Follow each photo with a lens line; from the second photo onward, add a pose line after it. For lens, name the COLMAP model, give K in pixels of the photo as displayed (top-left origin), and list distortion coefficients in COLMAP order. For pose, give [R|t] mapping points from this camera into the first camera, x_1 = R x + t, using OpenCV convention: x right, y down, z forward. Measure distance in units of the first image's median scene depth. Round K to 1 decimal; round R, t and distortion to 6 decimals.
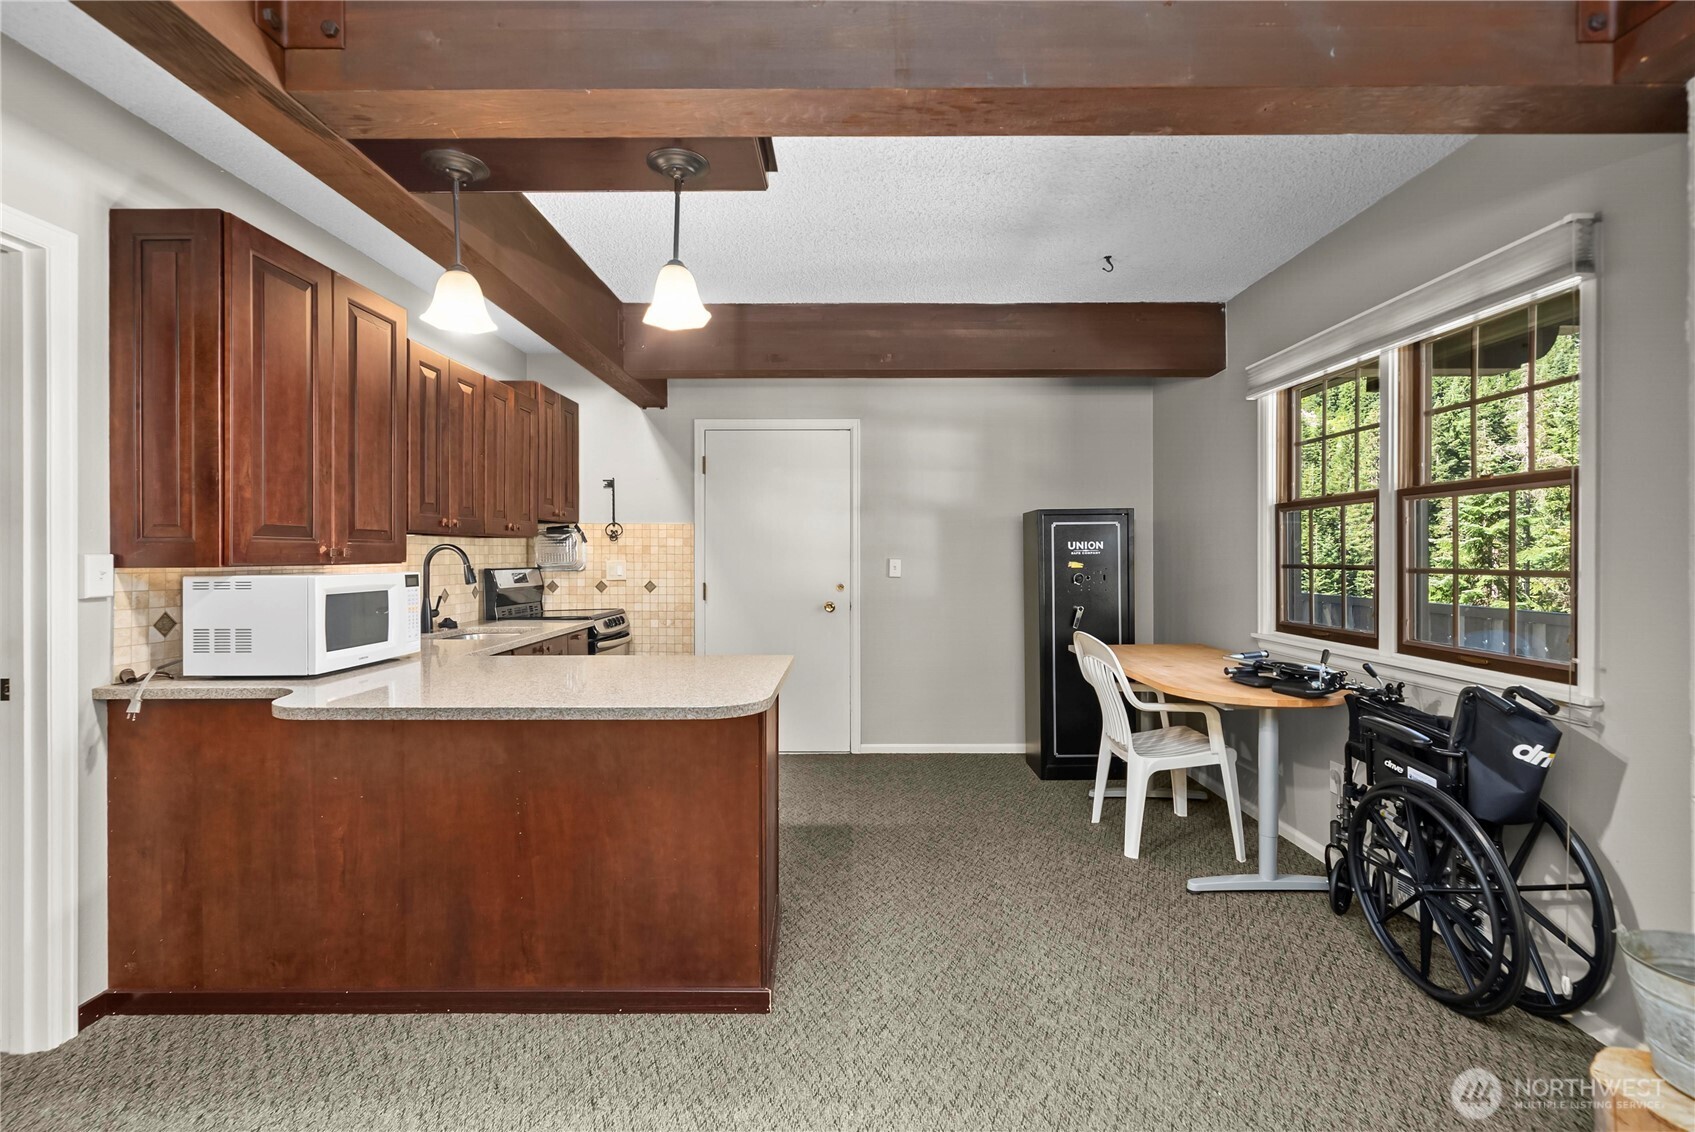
lens RADIAL K [[756.6, 0, 849.2], [0, 756.6, 550.8], [0, 0, 1]] dist [-0.000262, -0.001145]
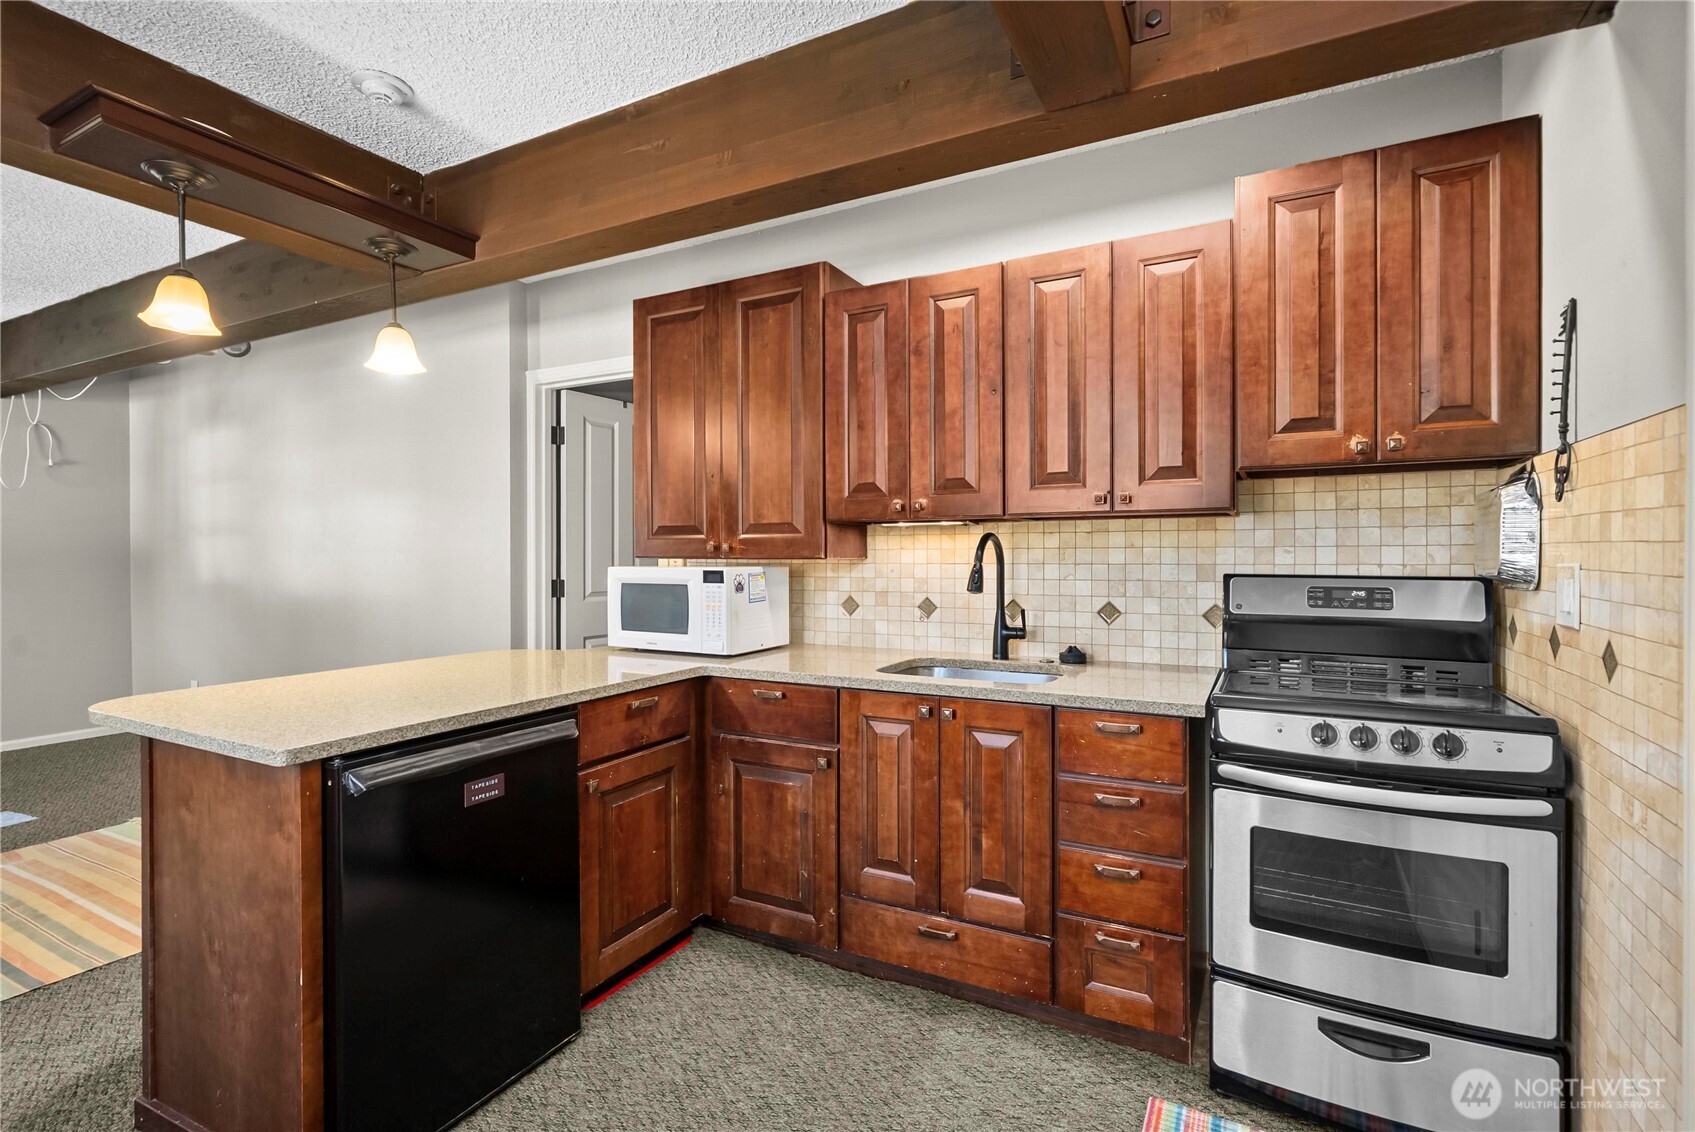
lens RADIAL K [[792.9, 0, 846.9], [0, 792.9, 560.3], [0, 0, 1]] dist [-0.001712, 0.000698]
pose [[-0.469216, 0.009838, -0.883029, 0.194147], [0.007221, 0.999947, 0.007303, 0.011554], [0.883054, -0.002950, -0.469262, 1.456780]]
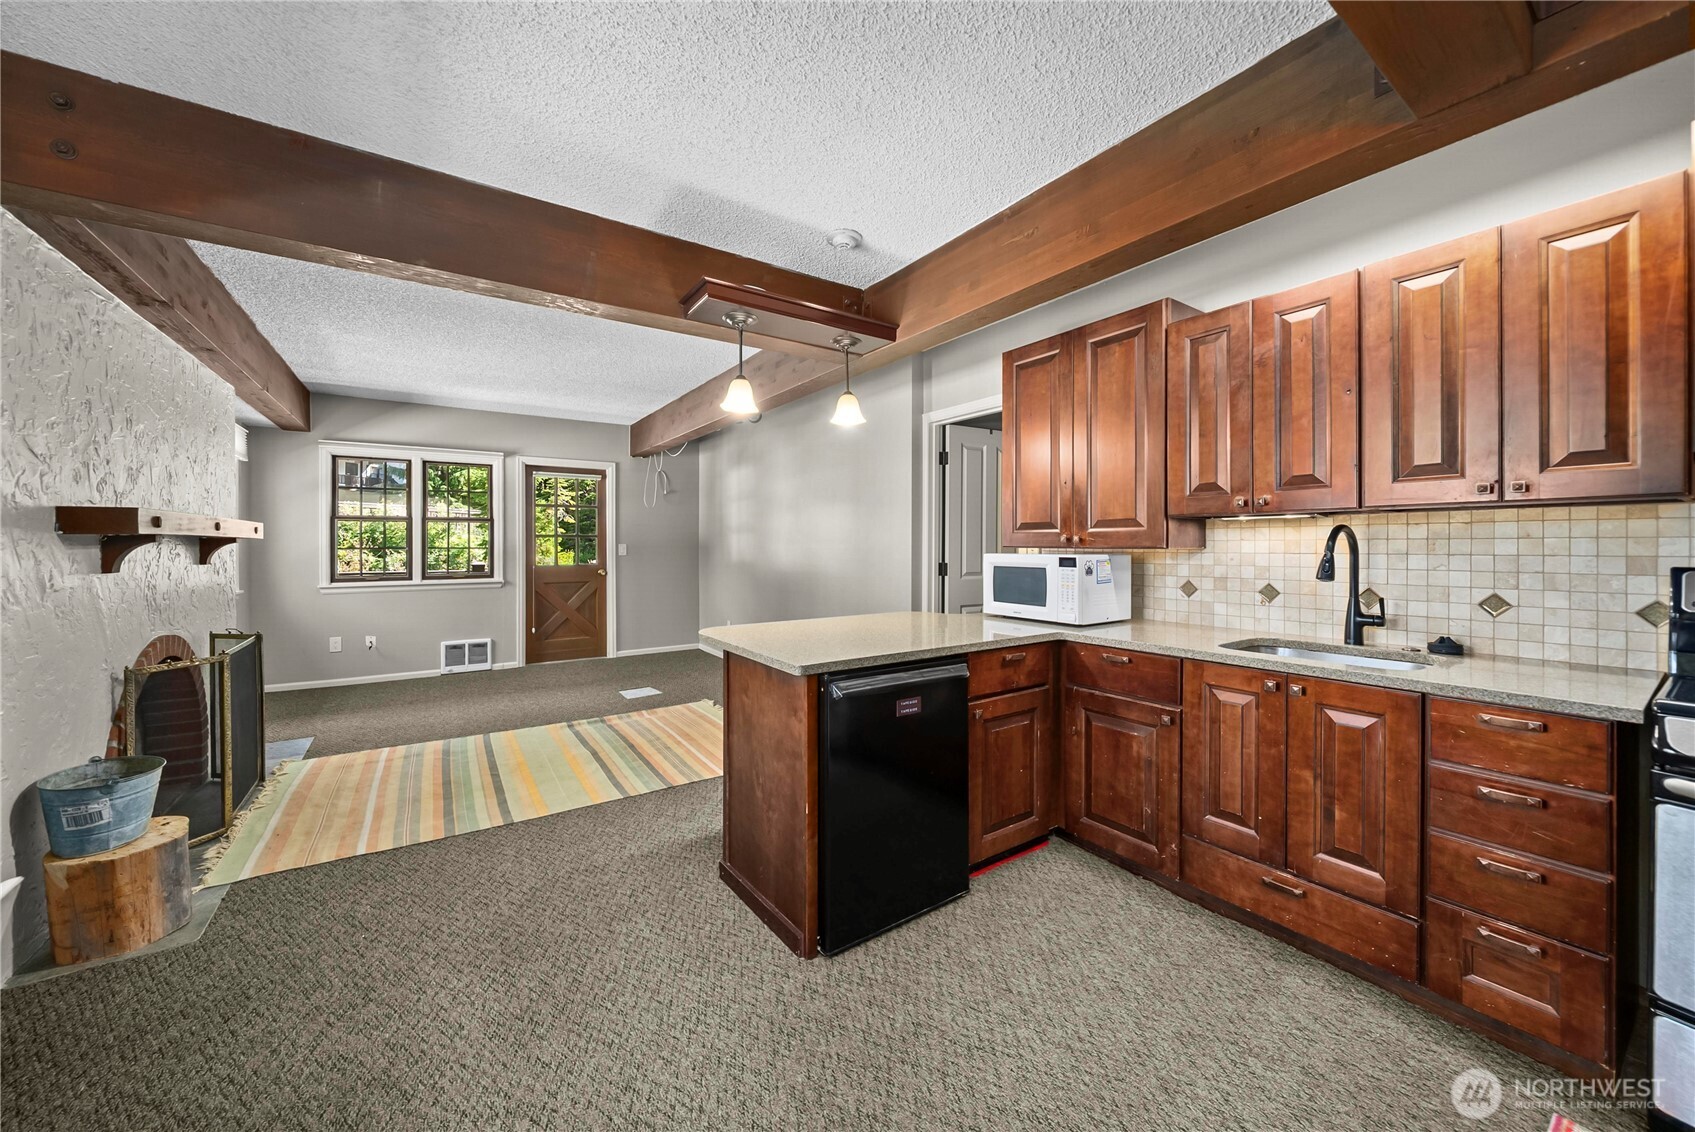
lens RADIAL K [[613.1, 0, 844.6], [0, 613.1, 547.7], [0, 0, 1]] dist [-0.008935, 0.000667]
pose [[-0.828350, 0.005215, -0.560187, 0.229993], [0.005225, 0.999985, 0.001583, 0.011548], [0.560187, -0.001615, -0.828365, 1.451123]]
